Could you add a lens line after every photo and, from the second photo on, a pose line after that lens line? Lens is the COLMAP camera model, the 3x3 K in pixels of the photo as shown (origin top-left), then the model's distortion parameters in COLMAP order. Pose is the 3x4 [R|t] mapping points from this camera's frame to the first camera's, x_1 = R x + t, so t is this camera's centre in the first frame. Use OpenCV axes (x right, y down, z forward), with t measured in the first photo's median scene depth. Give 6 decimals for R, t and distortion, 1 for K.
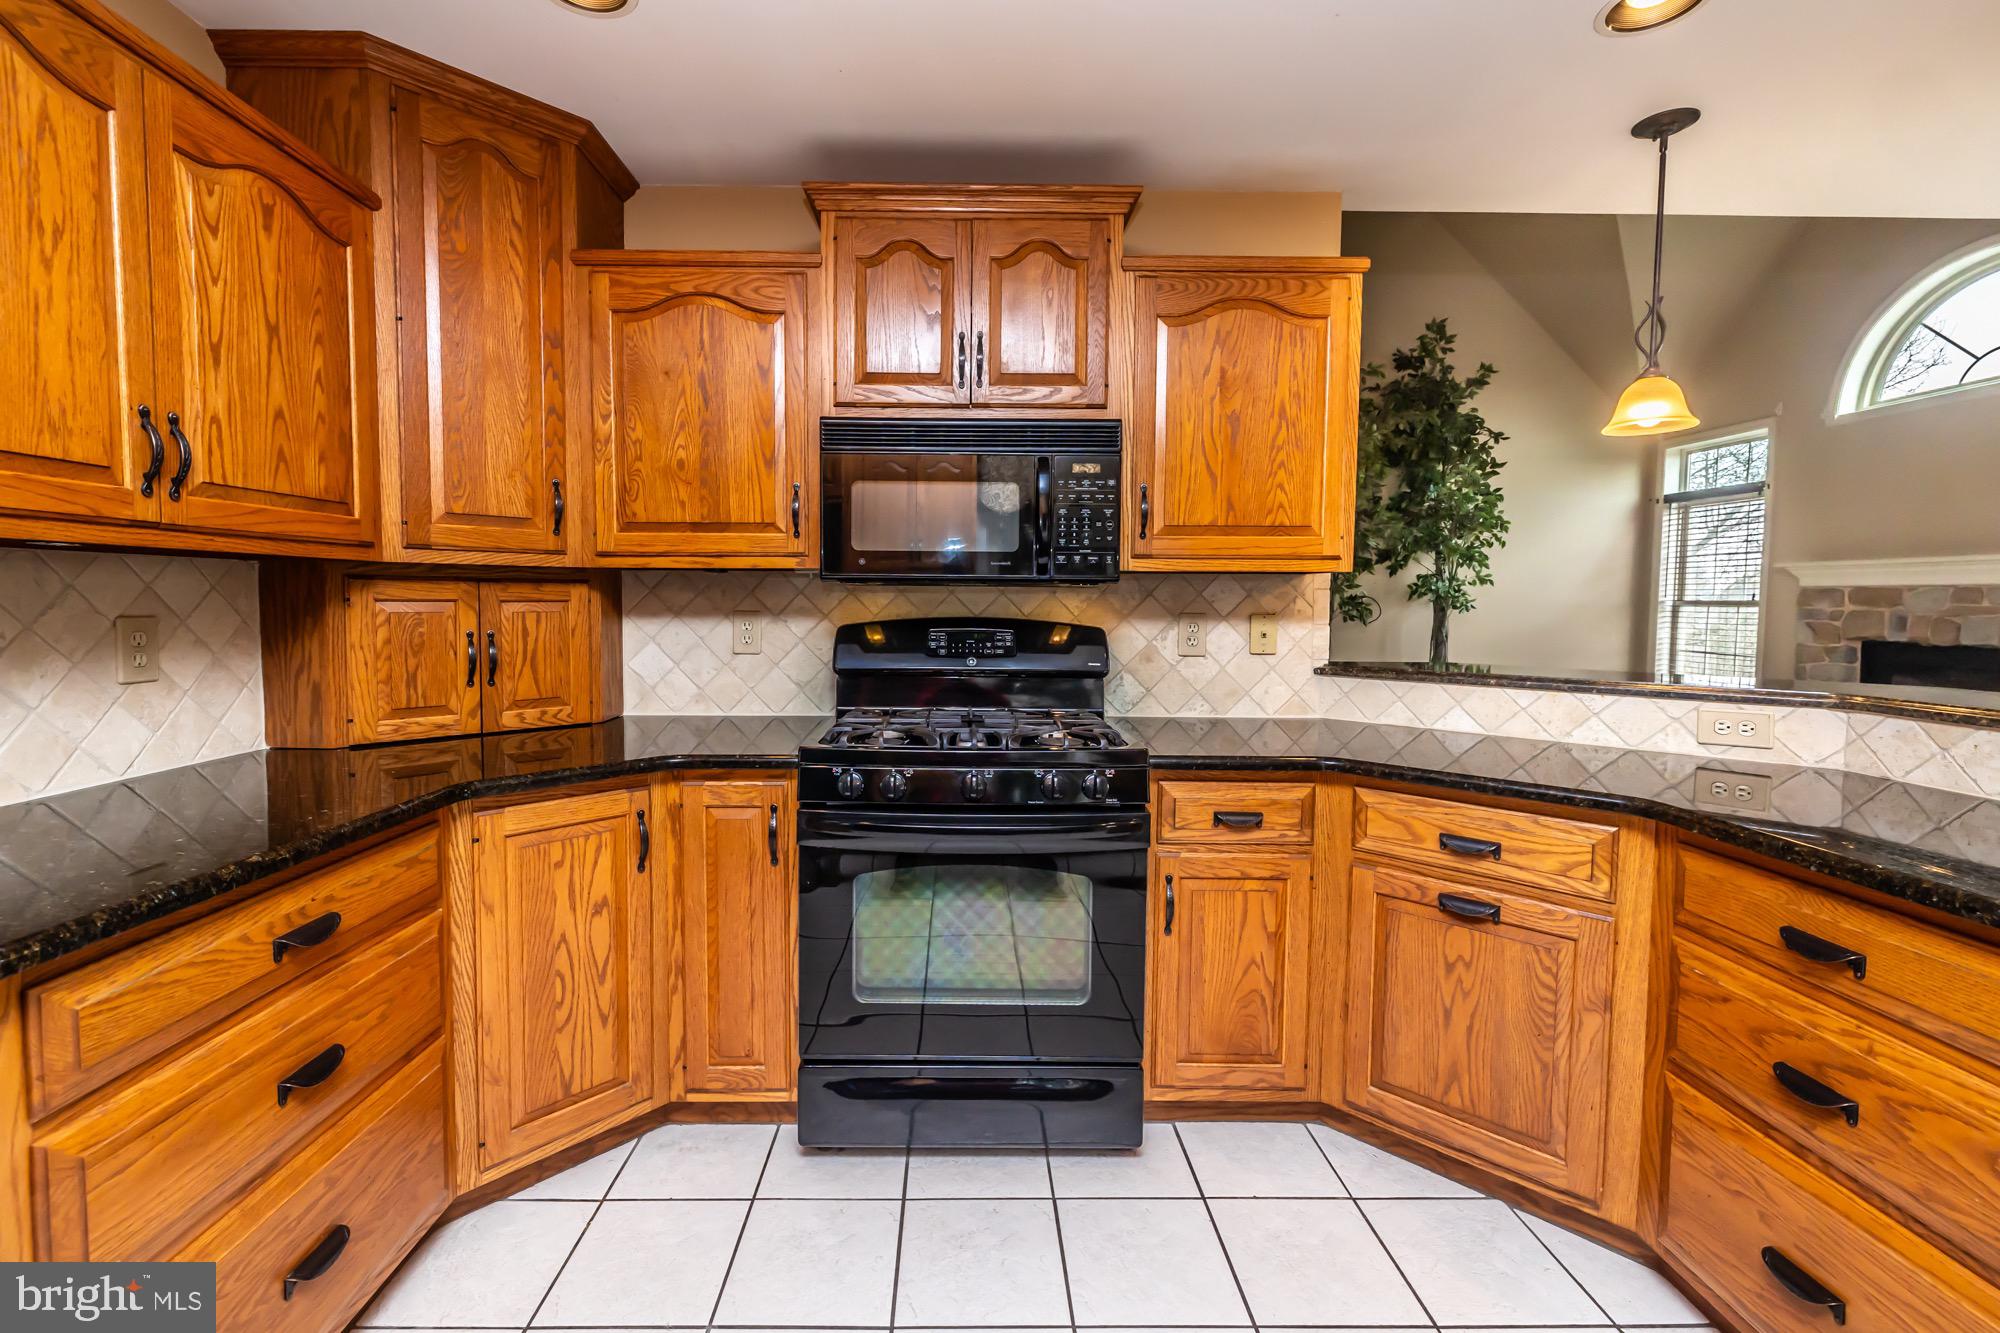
lens RADIAL K [[844.9, 0, 1001.1], [0, 844.9, 646.3], [0, 0, 1]] dist [0.005593, -0.000146]
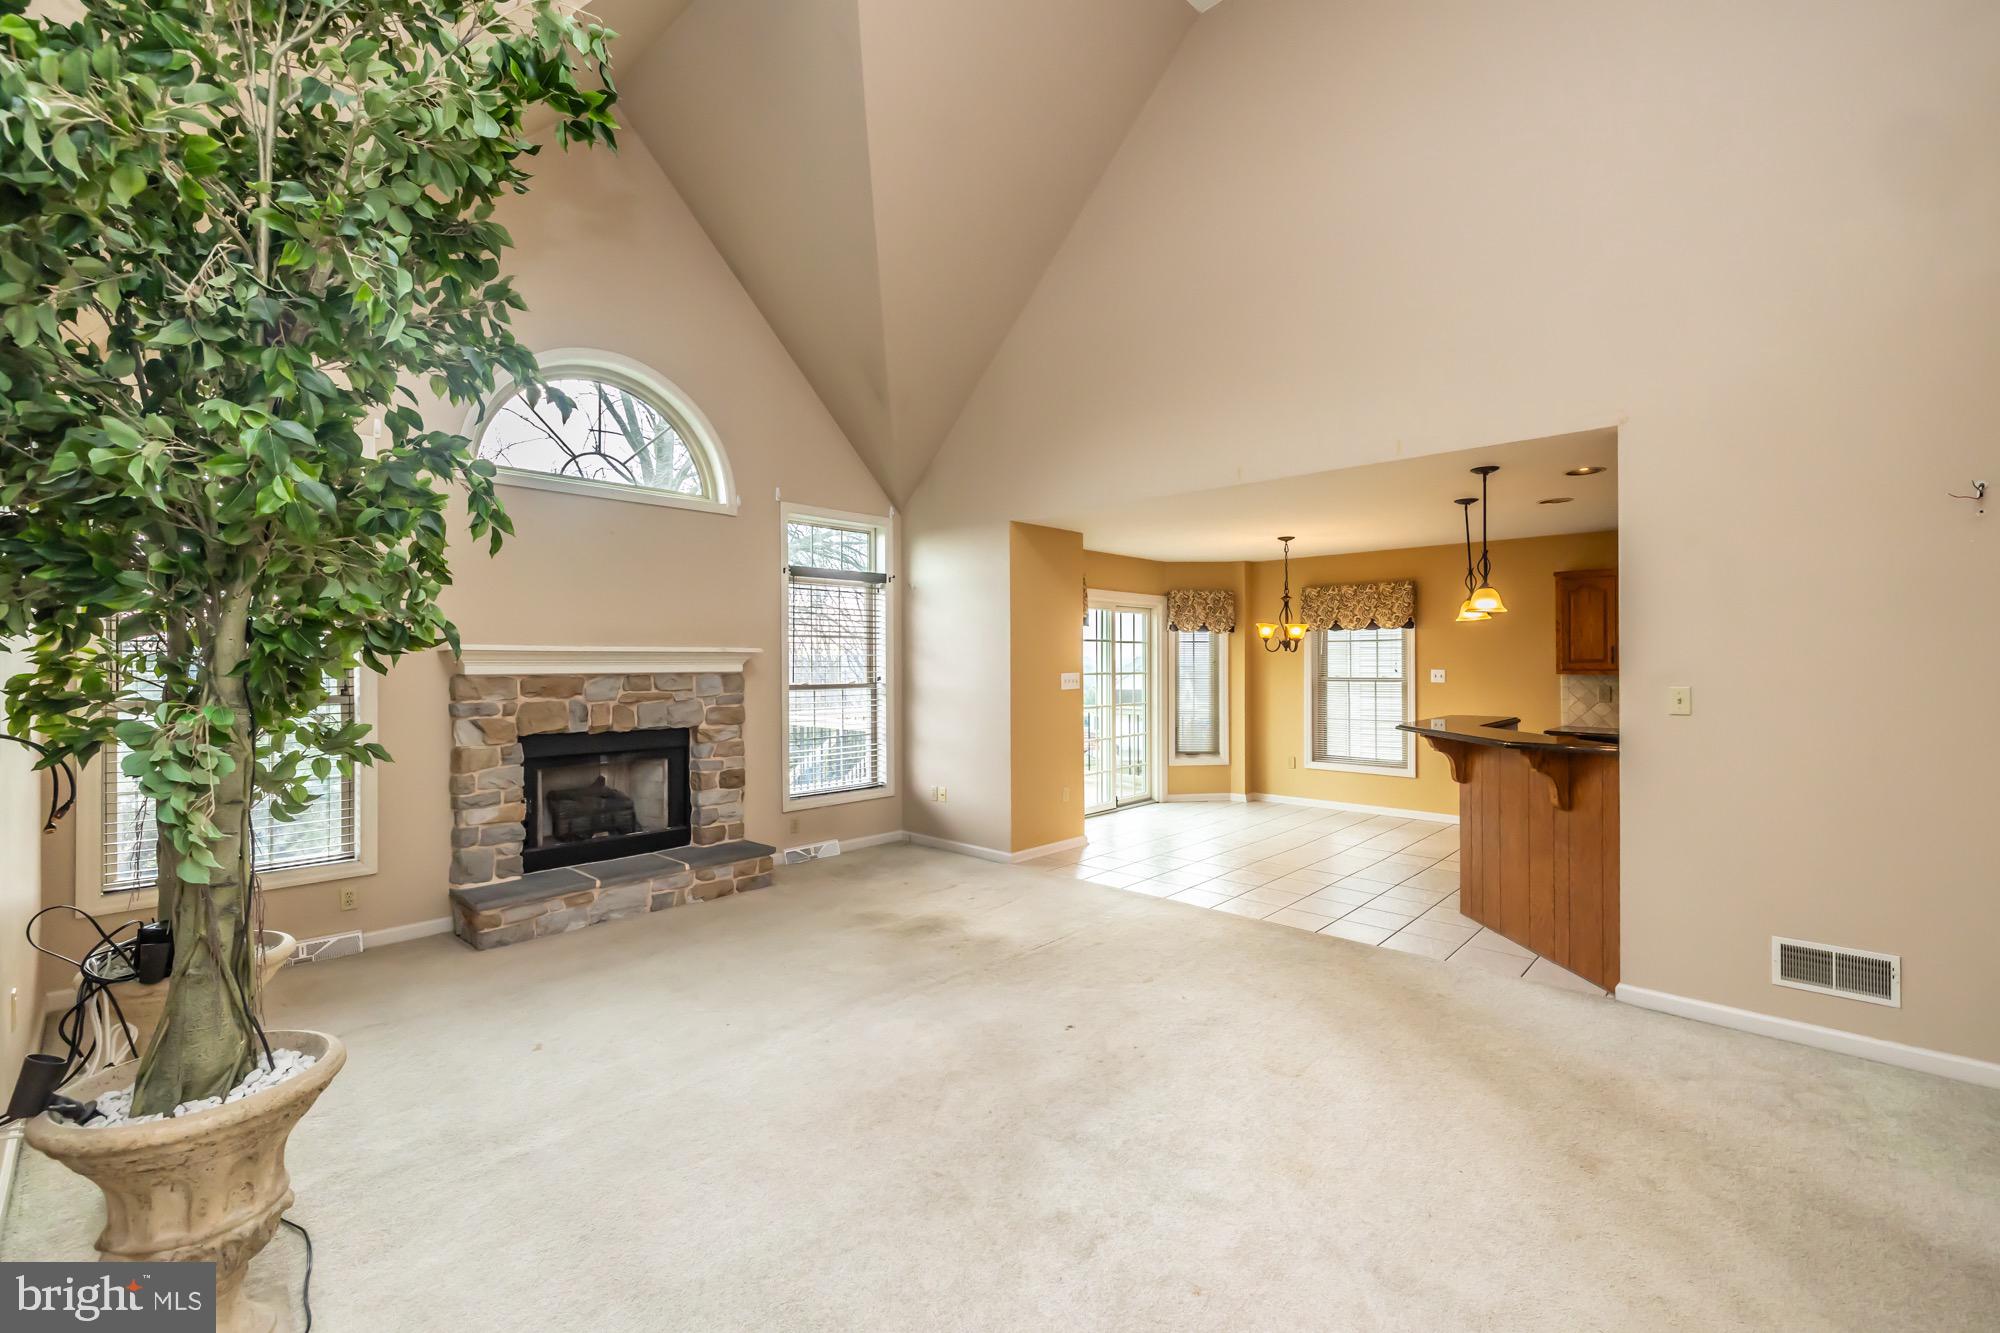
lens RADIAL K [[834.4, 0, 1006.5], [0, 834.4, 657.7], [0, 0, 1]] dist [-0.003797, -0.000024]
pose [[-0.696472, -0.003415, 0.717575, 0.037883], [0.039944, 0.998254, 0.043520, -0.087734], [-0.716471, 0.058973, -0.695120, 1.026076]]
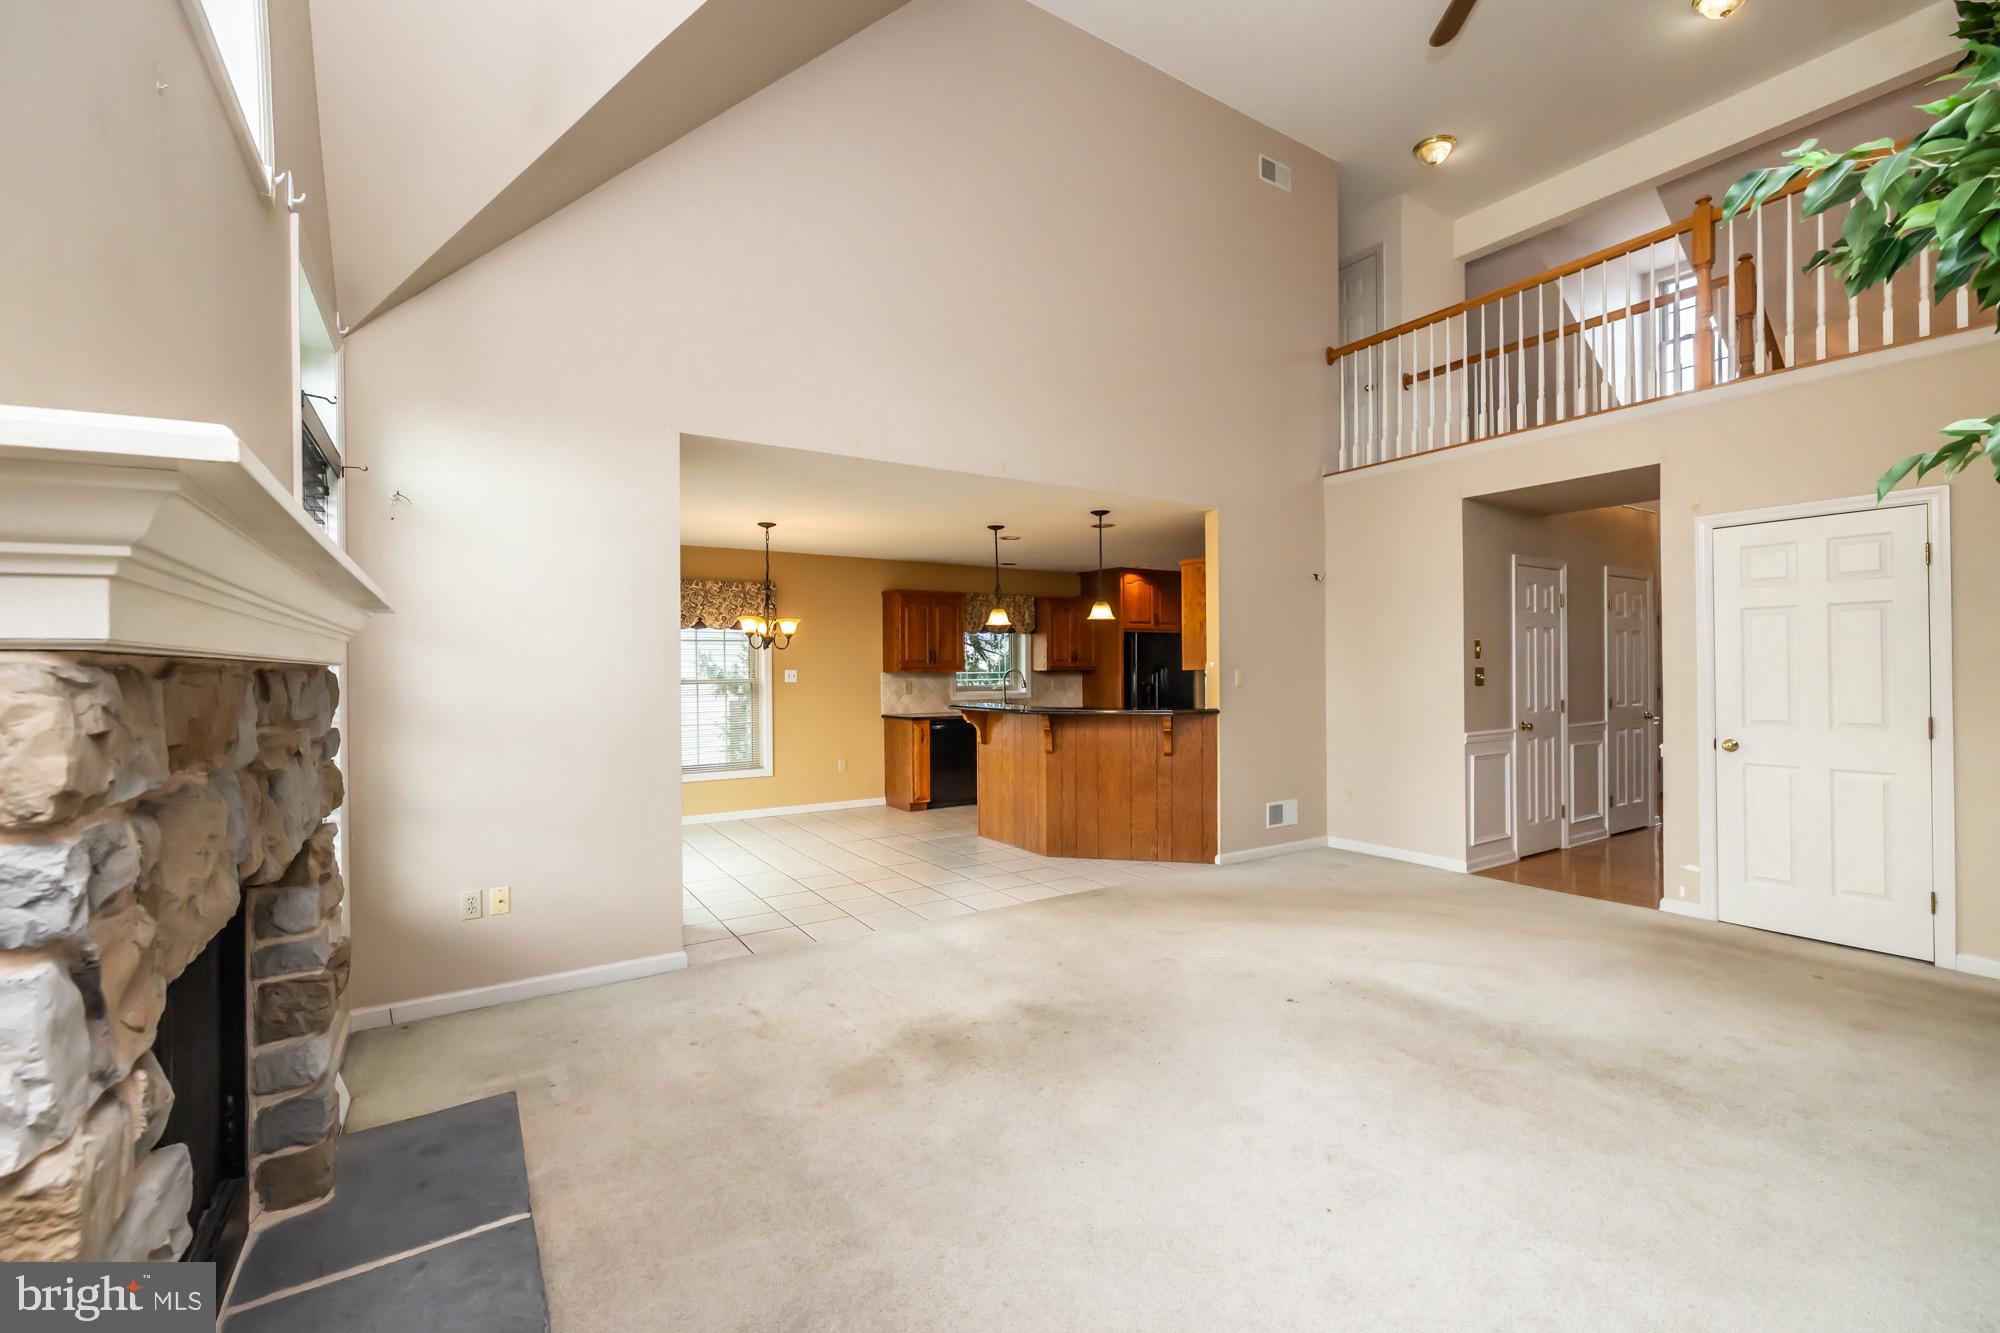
lens RADIAL K [[834.4, 0, 1006.5], [0, 834.4, 657.7], [0, 0, 1]] dist [-0.003797, -0.000024]
pose [[-0.861356, -0.009411, -0.507915, 0.773504], [-0.030387, 0.998993, 0.033023, -0.066012], [0.507092, 0.043879, -0.860774, 1.008949]]
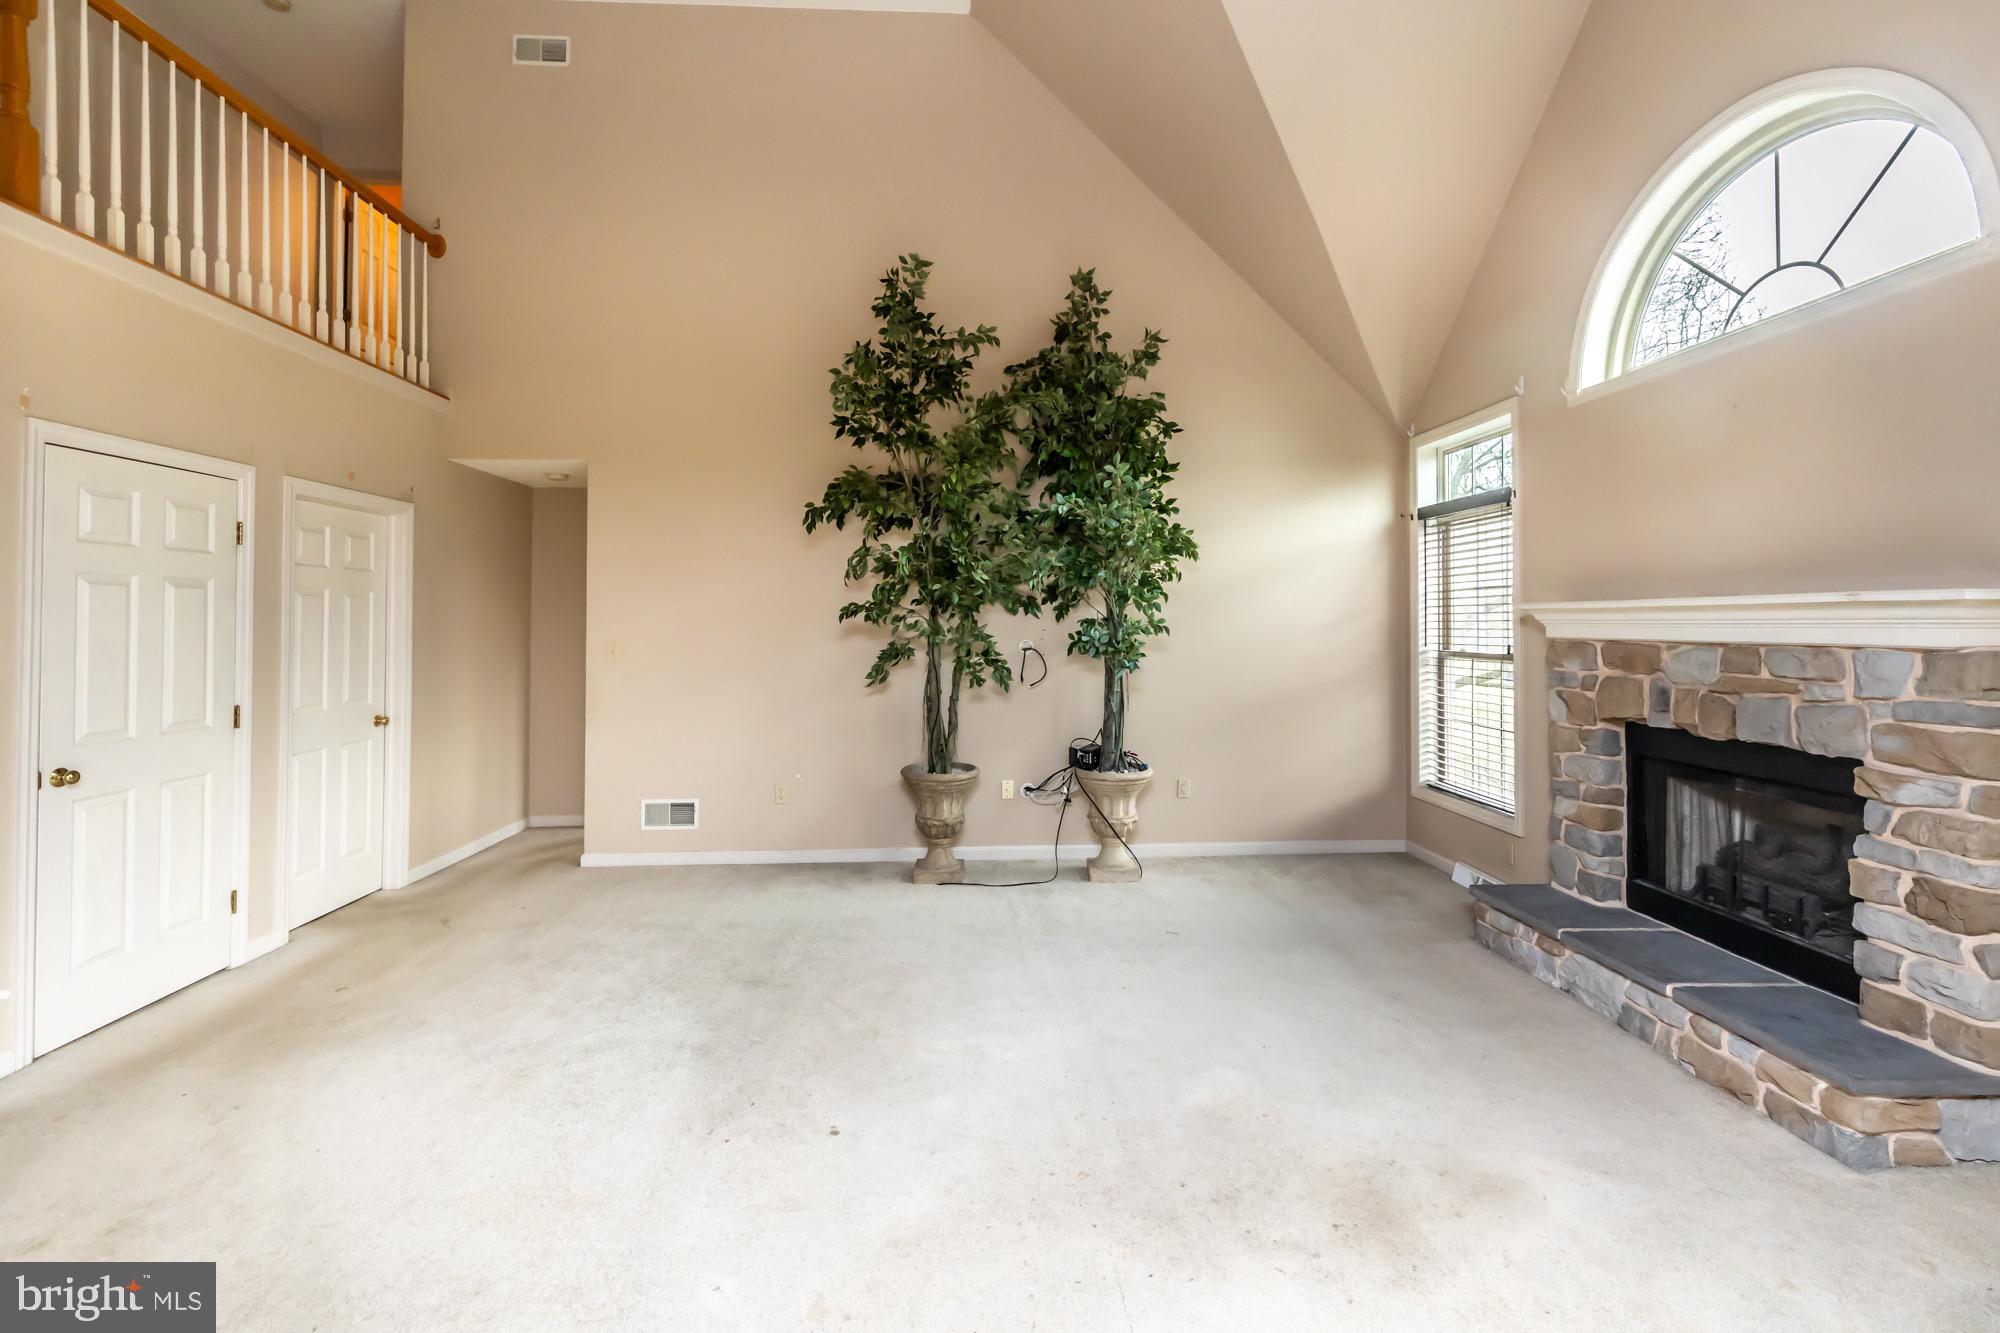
lens RADIAL K [[837.1, 0, 1032.8], [0, 837.1, 615.4], [0, 0, 1]] dist [0.000509, 0.000009]
pose [[0.999128, -0.007163, 0.041139, 0.439926], [0.010037, 0.997490, -0.070088, -0.039871], [-0.040534, 0.070440, 0.996692, 0.304913]]
